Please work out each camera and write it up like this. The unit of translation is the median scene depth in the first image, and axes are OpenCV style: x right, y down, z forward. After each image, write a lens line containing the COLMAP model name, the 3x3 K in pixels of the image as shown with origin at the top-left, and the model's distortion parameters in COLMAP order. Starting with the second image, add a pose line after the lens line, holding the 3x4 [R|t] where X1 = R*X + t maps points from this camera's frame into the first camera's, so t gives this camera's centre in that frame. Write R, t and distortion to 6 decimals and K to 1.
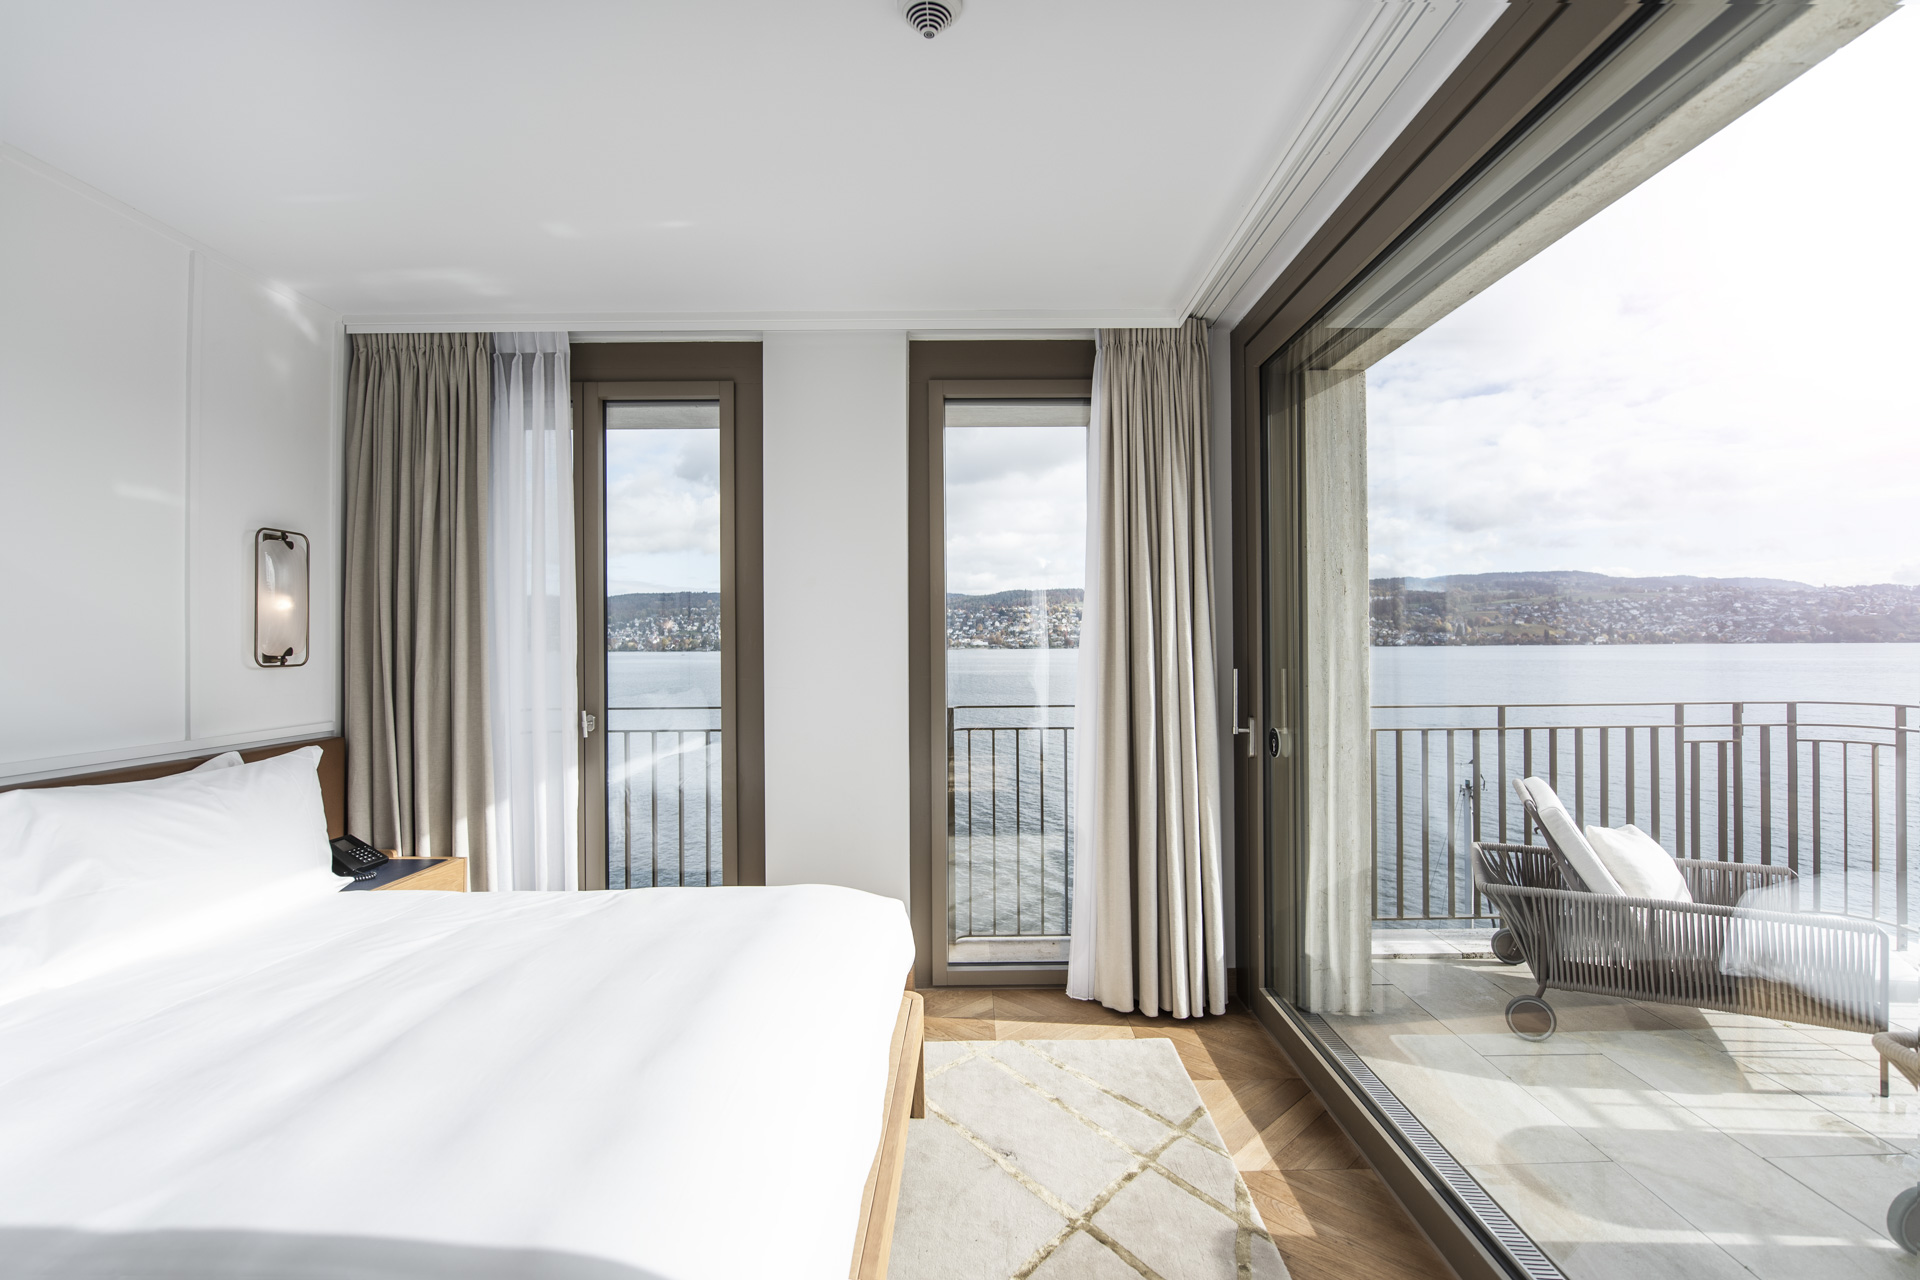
lens RADIAL K [[920.4, 0, 962.3], [0, 920.4, 646.5], [0, 0, 1]] dist [-0.006743, -0.000739]
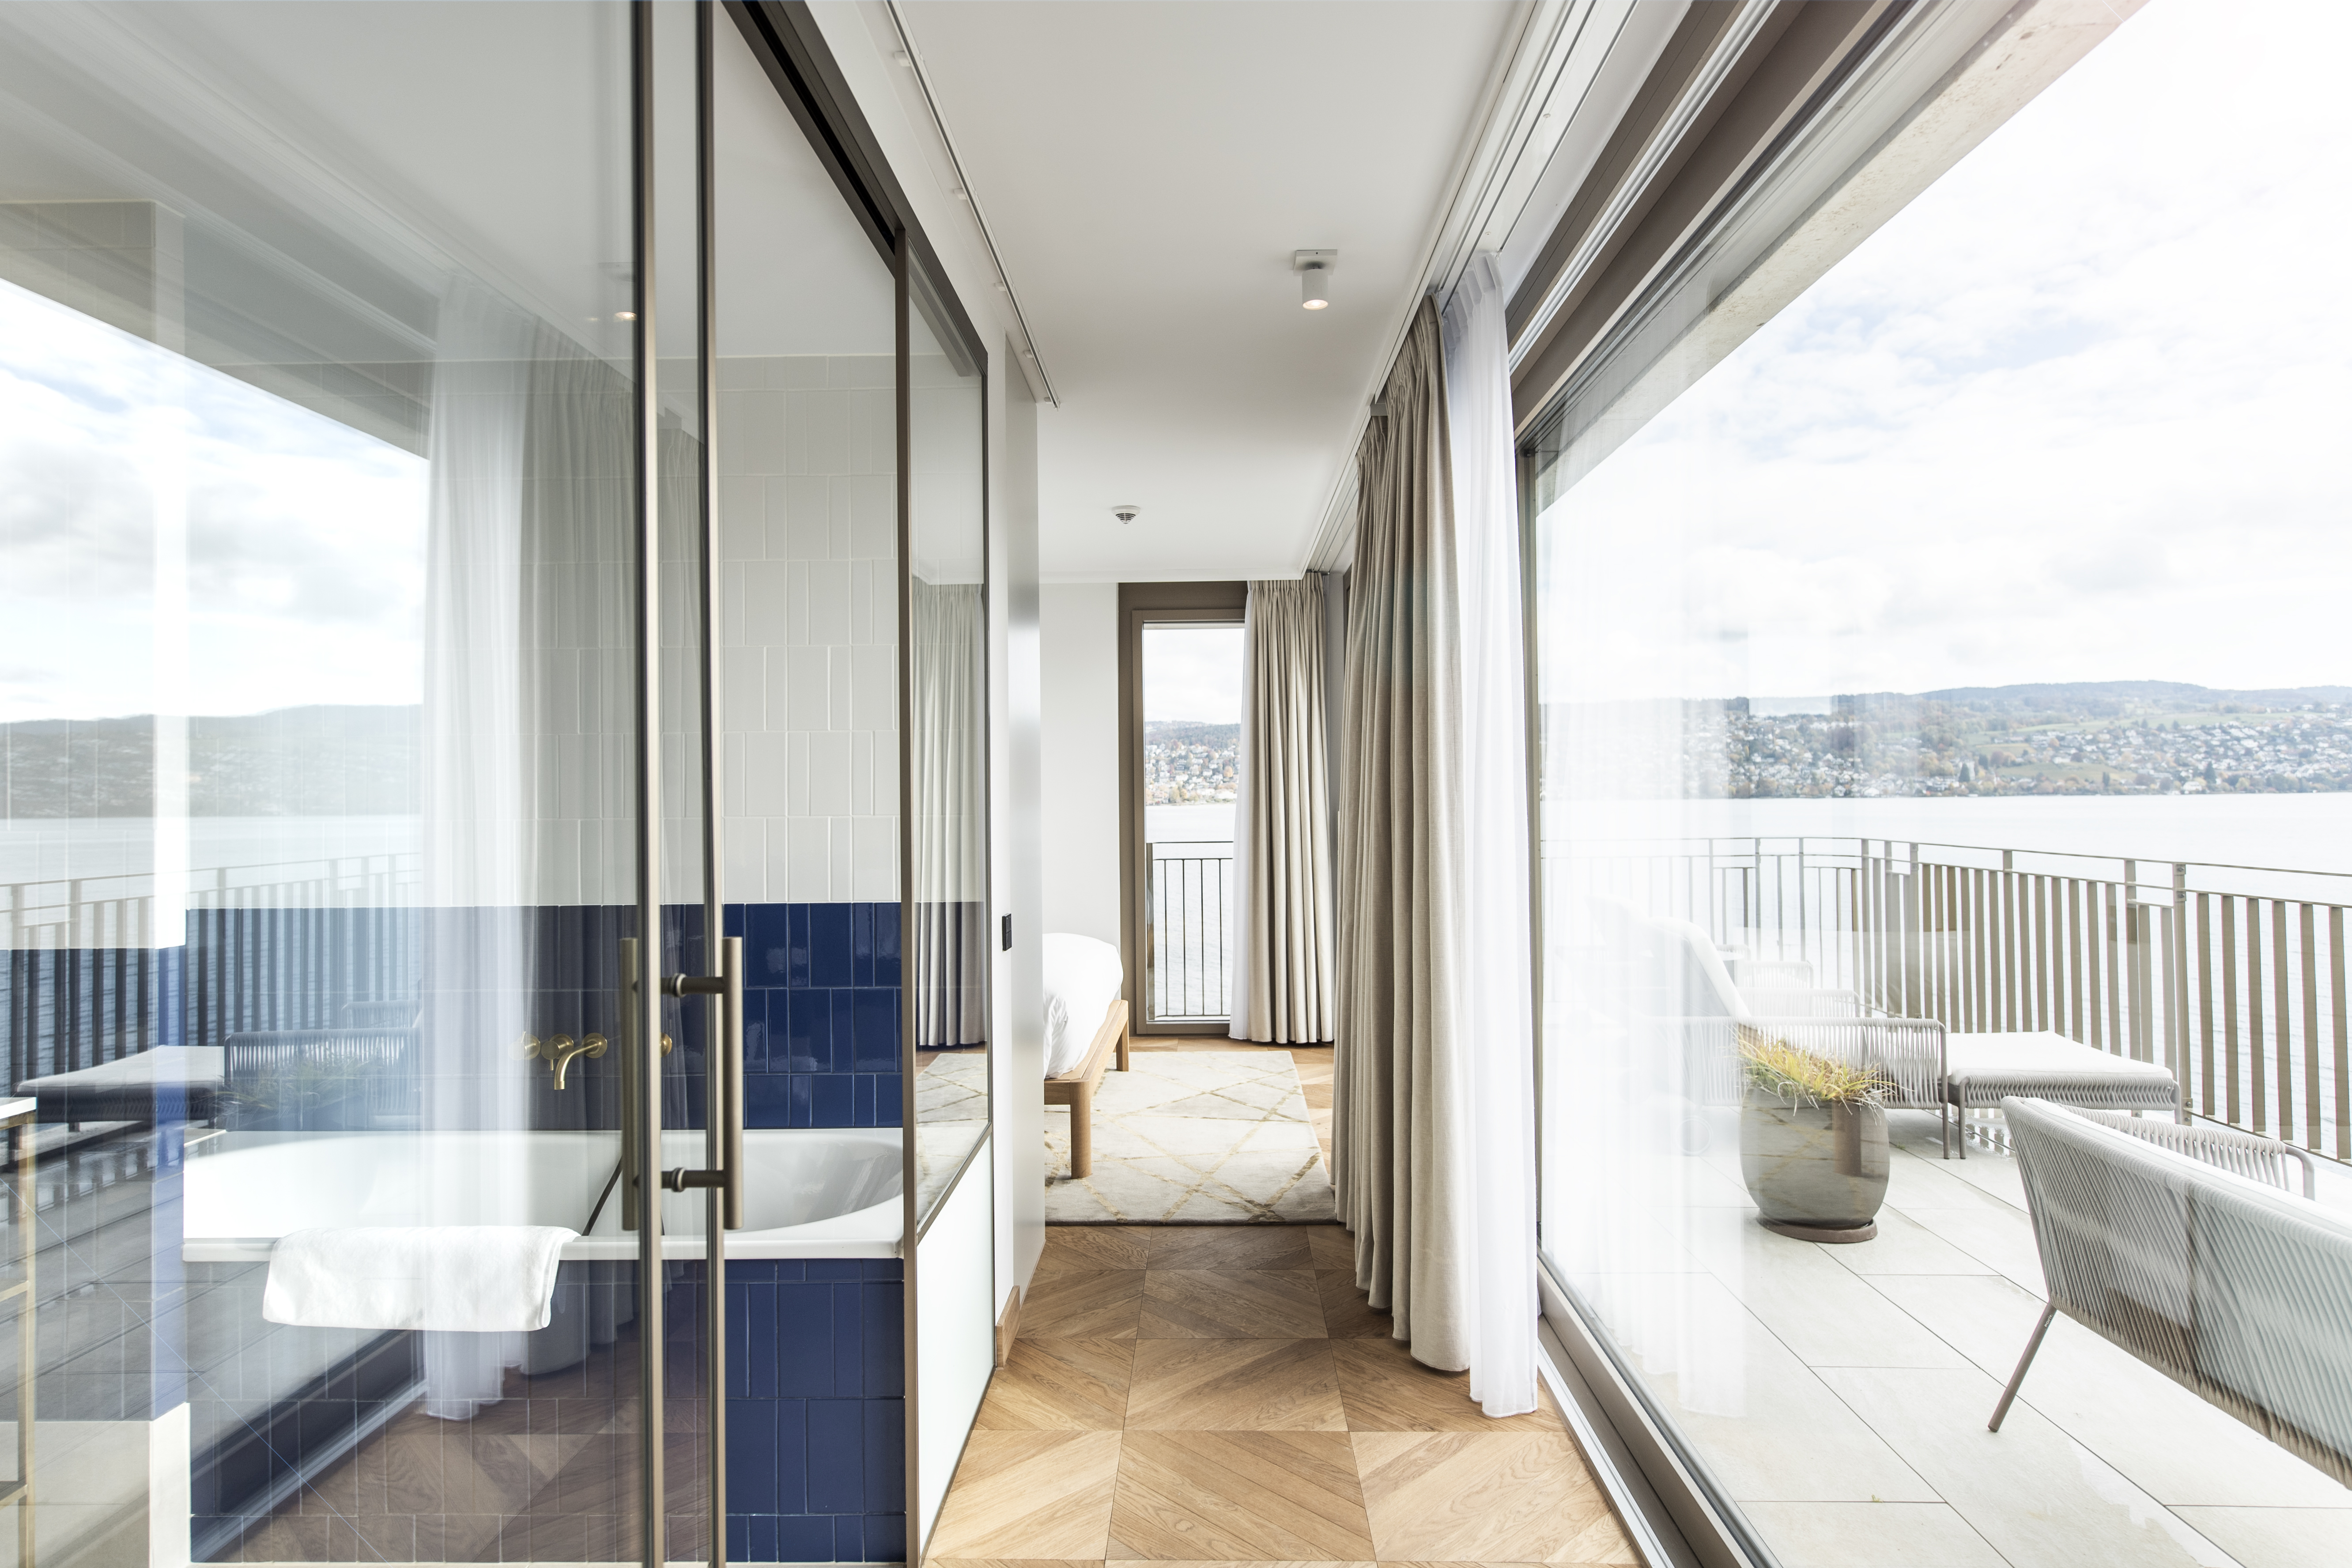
lens RADIAL K [[1420.8, 0, 1174.0], [0, 1420.8, 783.1], [0, 0, 1]] dist [-0.001997, -0.000196]
pose [[0.999809, -0.004669, -0.018974, 0.059932], [0.004421, 0.999904, -0.013112, 0.007103], [0.019033, 0.013026, 0.999734, -1.036397]]
